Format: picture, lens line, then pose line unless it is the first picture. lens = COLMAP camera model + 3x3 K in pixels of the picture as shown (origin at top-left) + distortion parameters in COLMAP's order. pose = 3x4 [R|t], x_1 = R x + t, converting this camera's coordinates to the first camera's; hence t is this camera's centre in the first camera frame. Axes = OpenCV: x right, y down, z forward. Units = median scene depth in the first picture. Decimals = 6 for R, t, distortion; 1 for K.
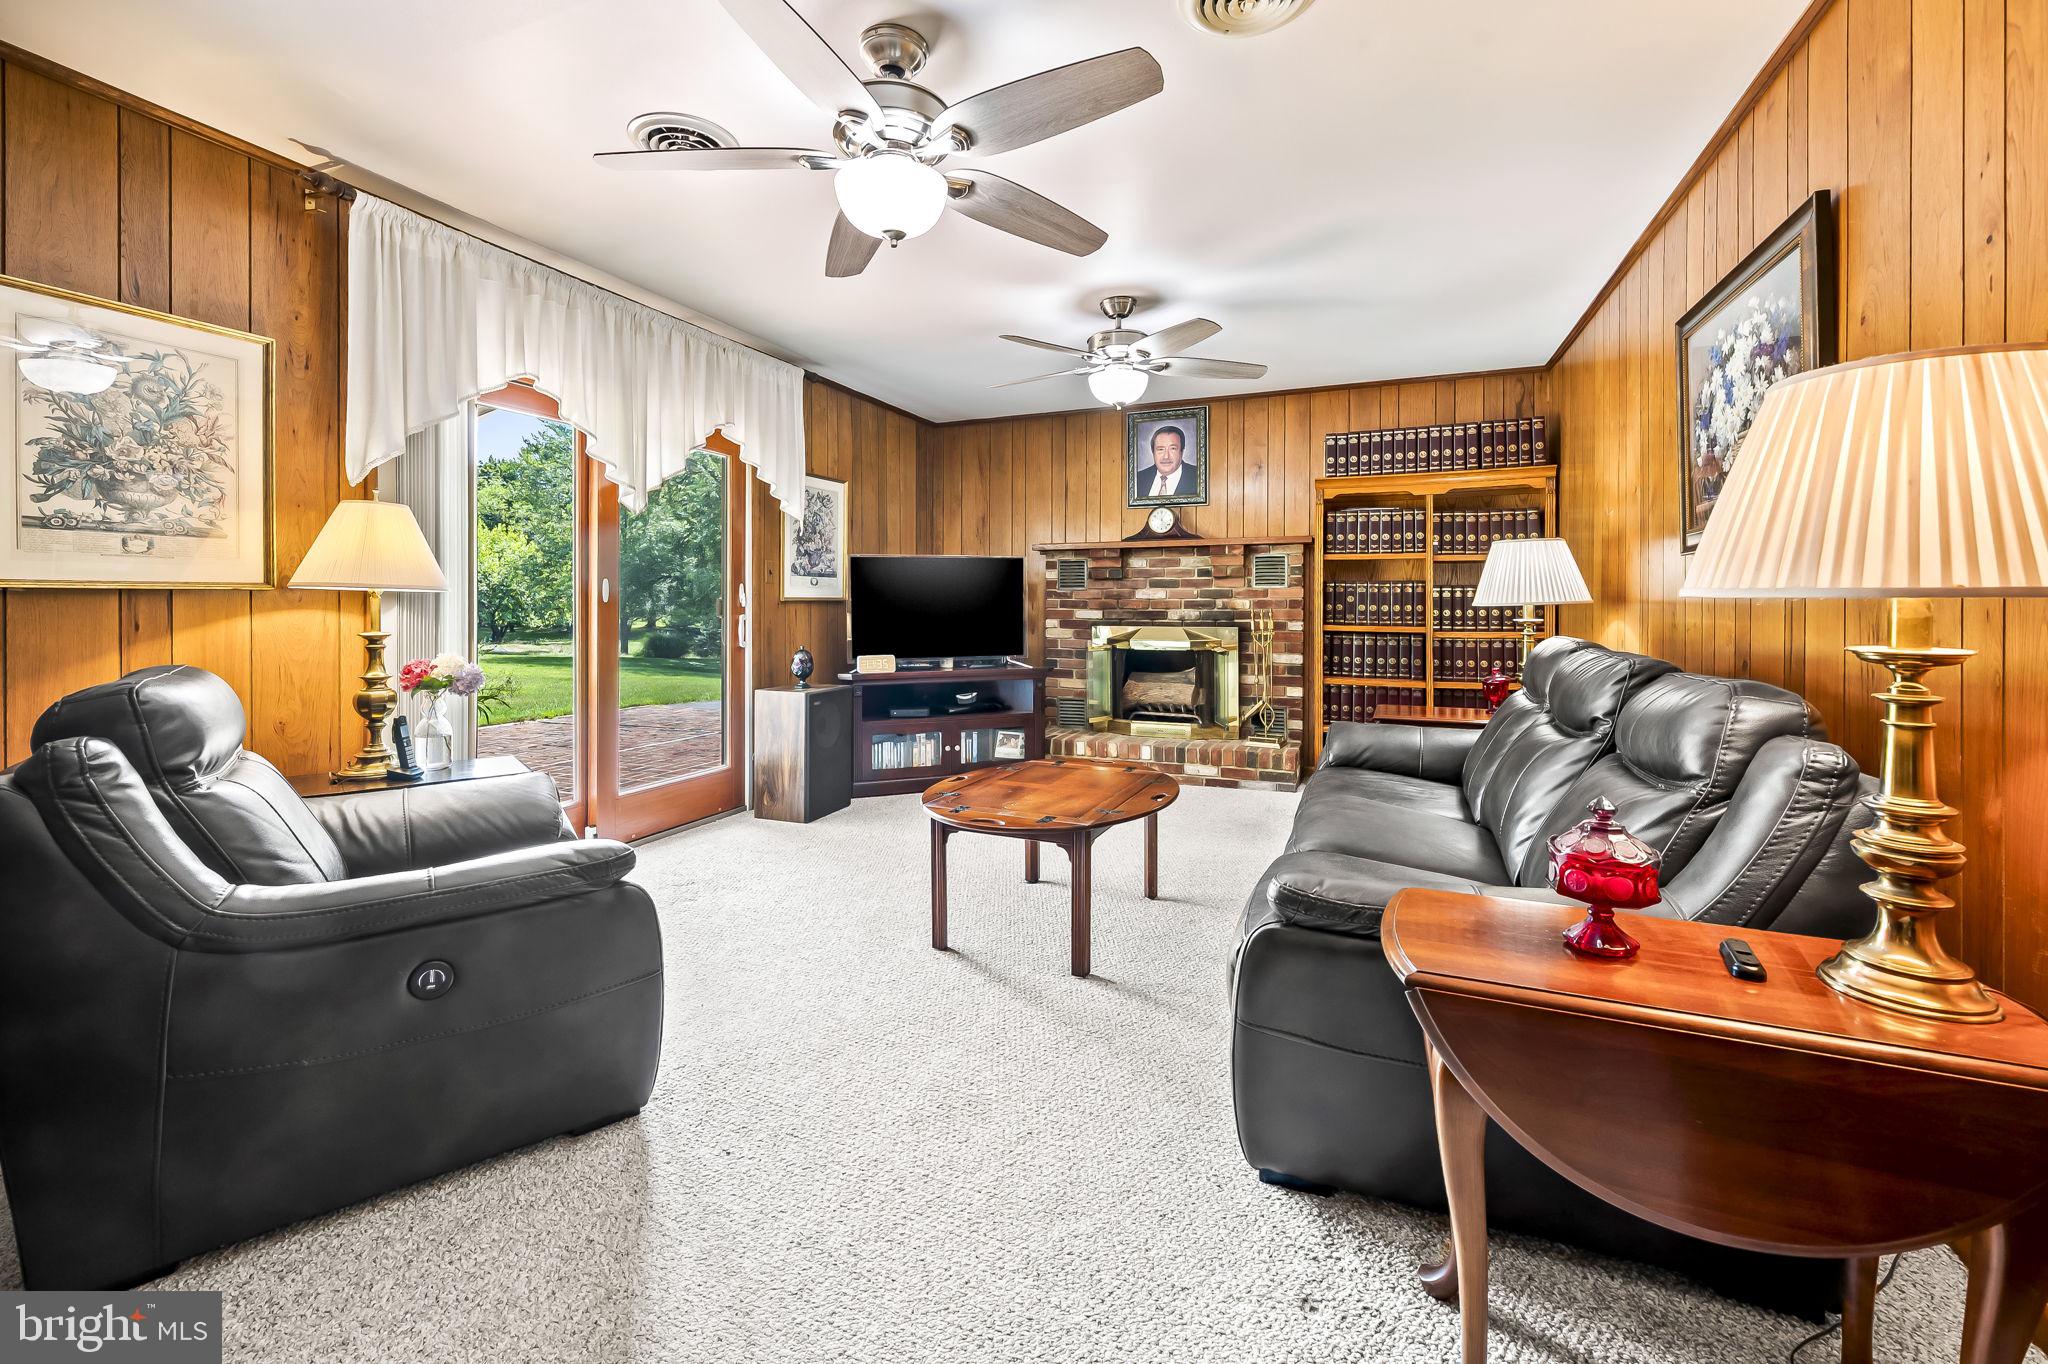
lens RADIAL K [[850.3, 0, 1017.7], [0, 850.3, 604.8], [0, 0, 1]] dist [-0.001761, -0.000226]
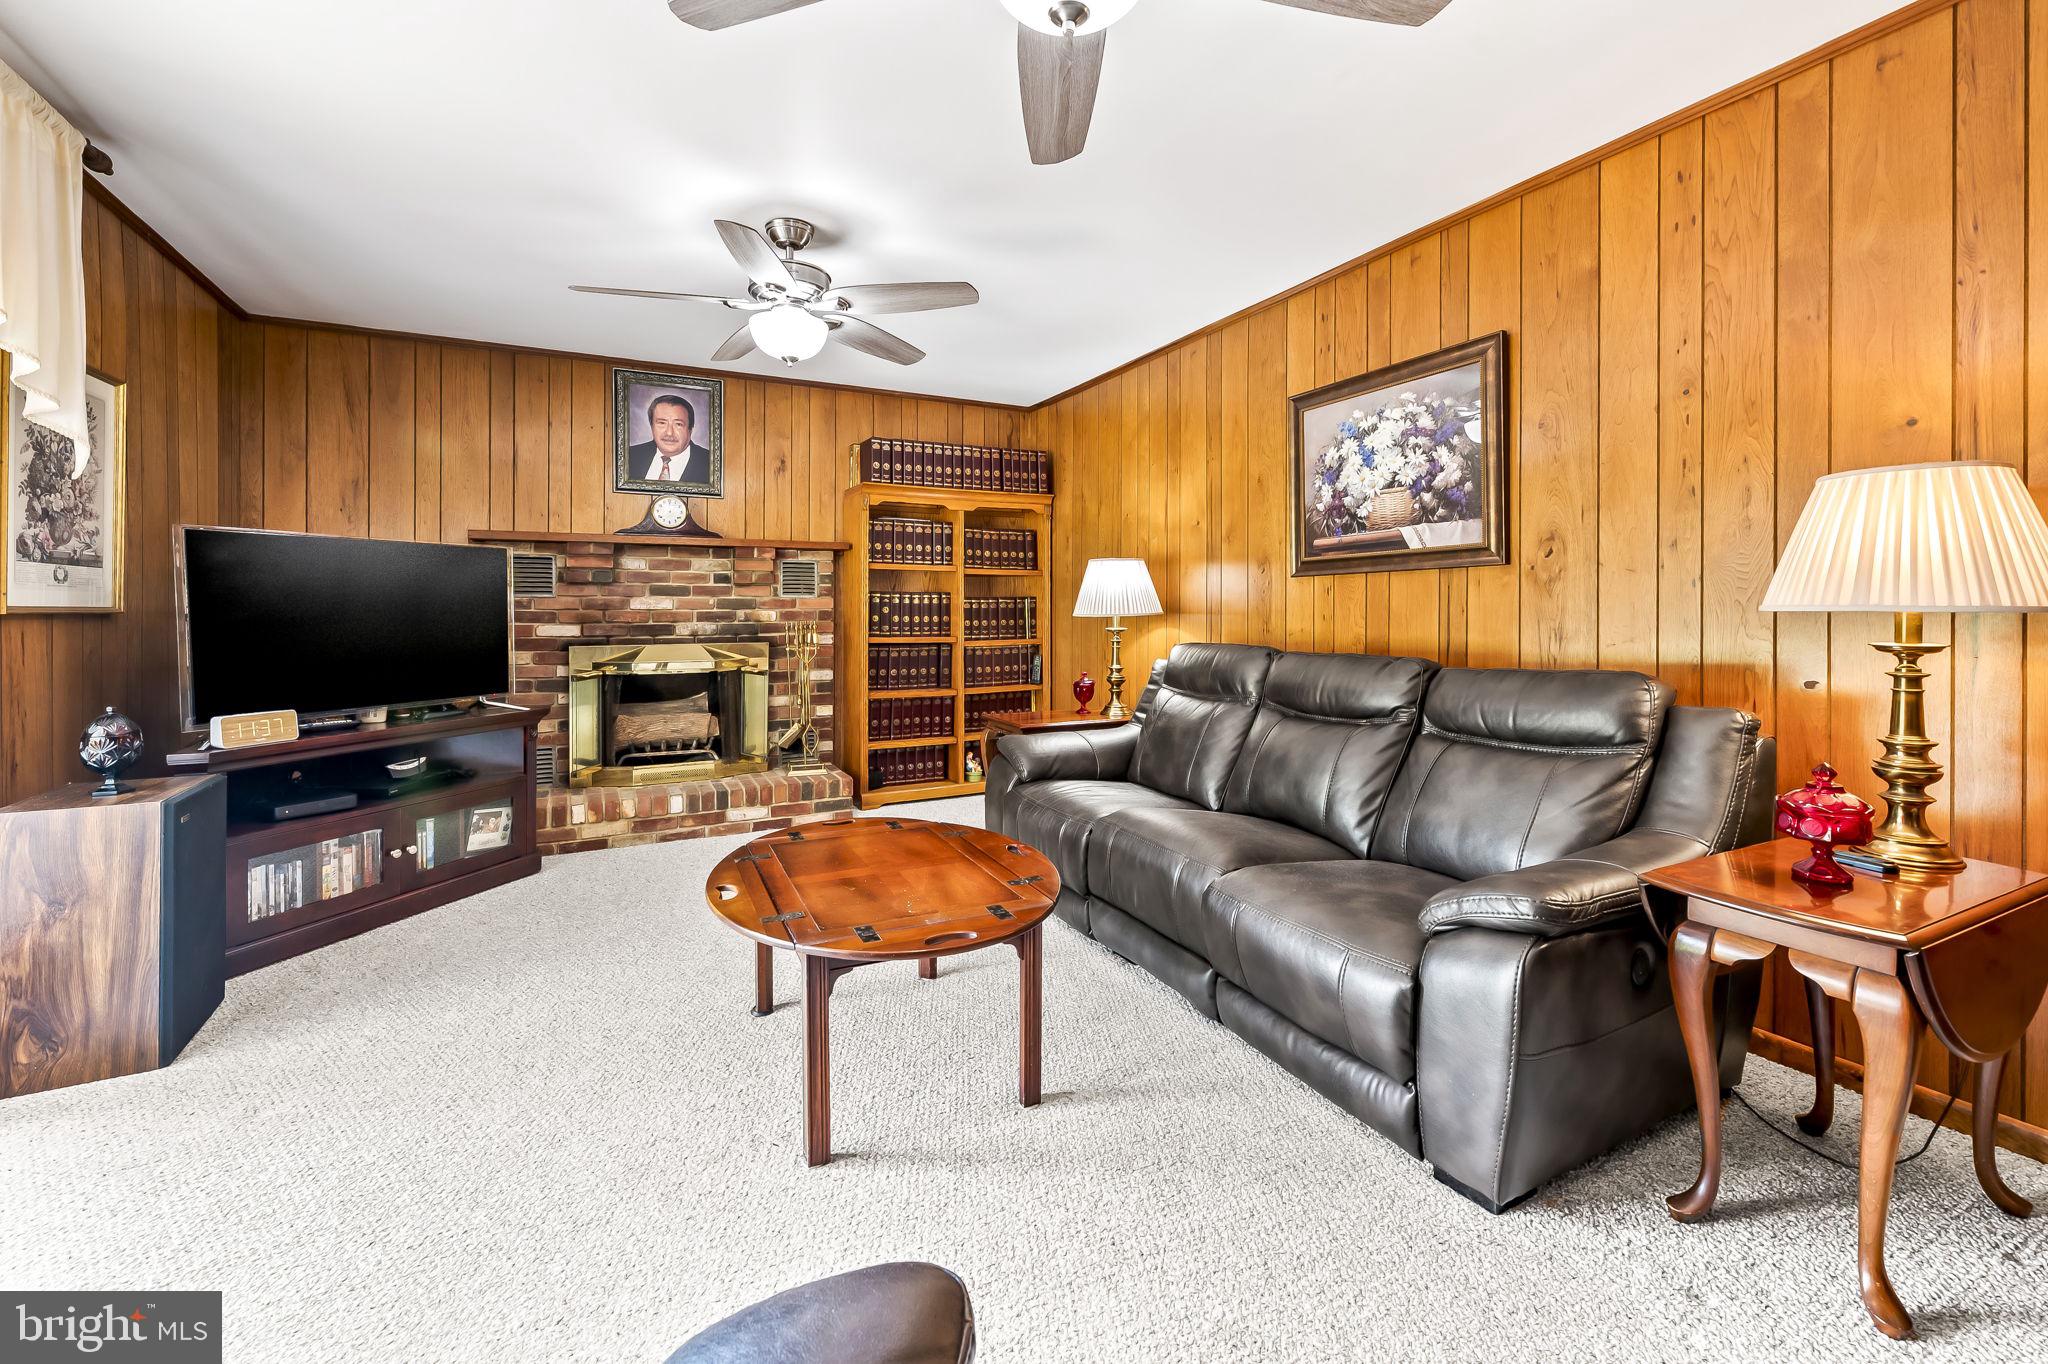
lens RADIAL K [[848.5, 0, 1024.3], [0, 848.5, 617.0], [0, 0, 1]] dist [-0.002194, -0.000361]
pose [[0.639307, -0.006327, 0.768925, -0.250612], [0.004409, 0.999980, 0.004562, -0.002407], [-0.768939, 0.000474, 0.639322, 0.250443]]
